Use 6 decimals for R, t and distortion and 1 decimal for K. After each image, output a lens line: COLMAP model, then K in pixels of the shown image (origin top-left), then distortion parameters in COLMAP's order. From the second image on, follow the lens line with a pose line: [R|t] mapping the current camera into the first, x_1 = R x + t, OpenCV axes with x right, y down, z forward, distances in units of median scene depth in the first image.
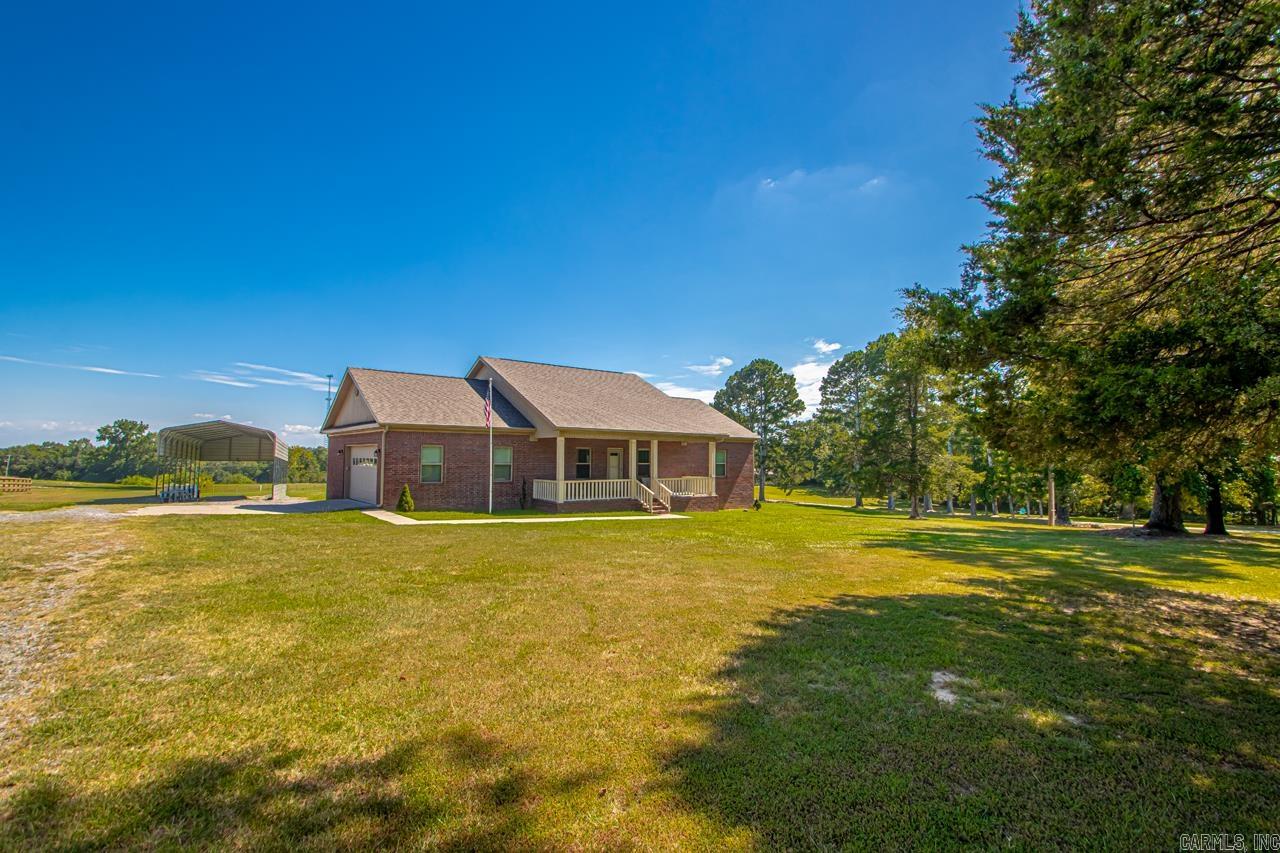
lens RADIAL K [[618.1, 0, 636.9], [0, 618.1, 429.8], [0, 0, 1]] dist [0.013152, -0.010223]
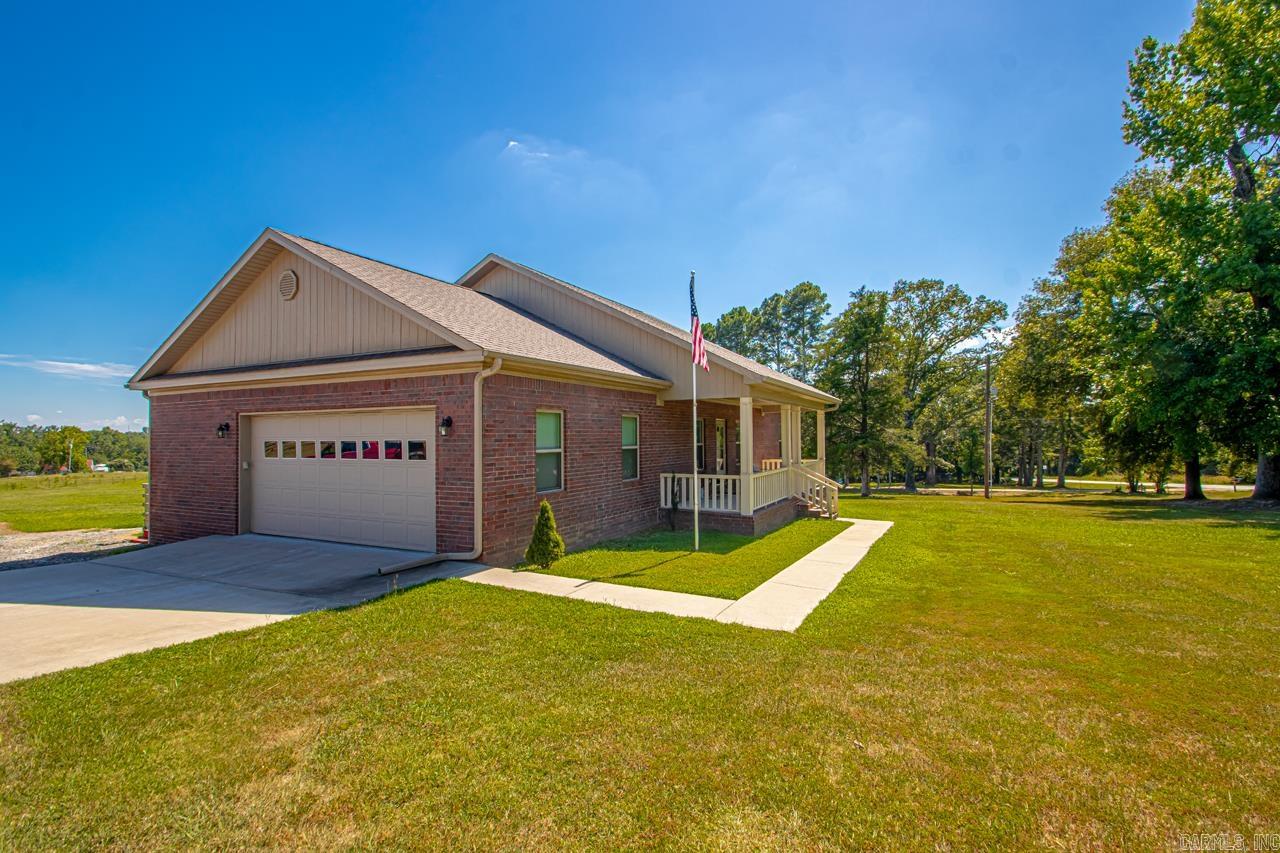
lens RADIAL K [[606.5, 0, 652.4], [0, 606.5, 425.8], [0, 0, 1]] dist [0.012775, -0.014314]
pose [[0.894386, -0.009217, 0.447201, -0.161642], [-0.003971, 0.999585, 0.028545, 0.008067], [-0.447278, -0.027306, 0.893978, 0.191781]]
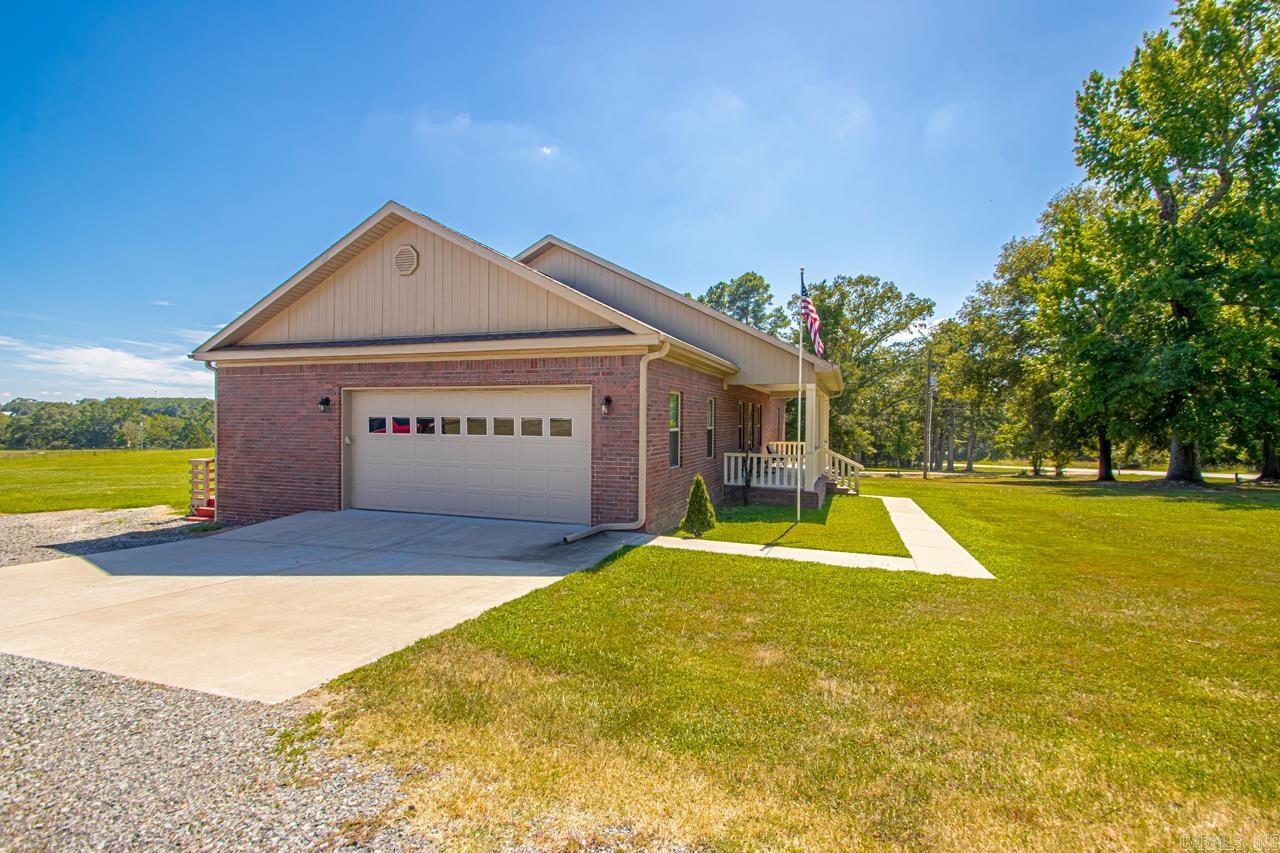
lens RADIAL K [[606.5, 0, 652.4], [0, 606.5, 425.8], [0, 0, 1]] dist [0.012775, -0.014314]
pose [[0.824197, -0.009116, 0.566230, -0.215566], [-0.025675, 0.998241, 0.053443, 0.009242], [-0.565721, -0.058585, 0.822513, 0.209059]]
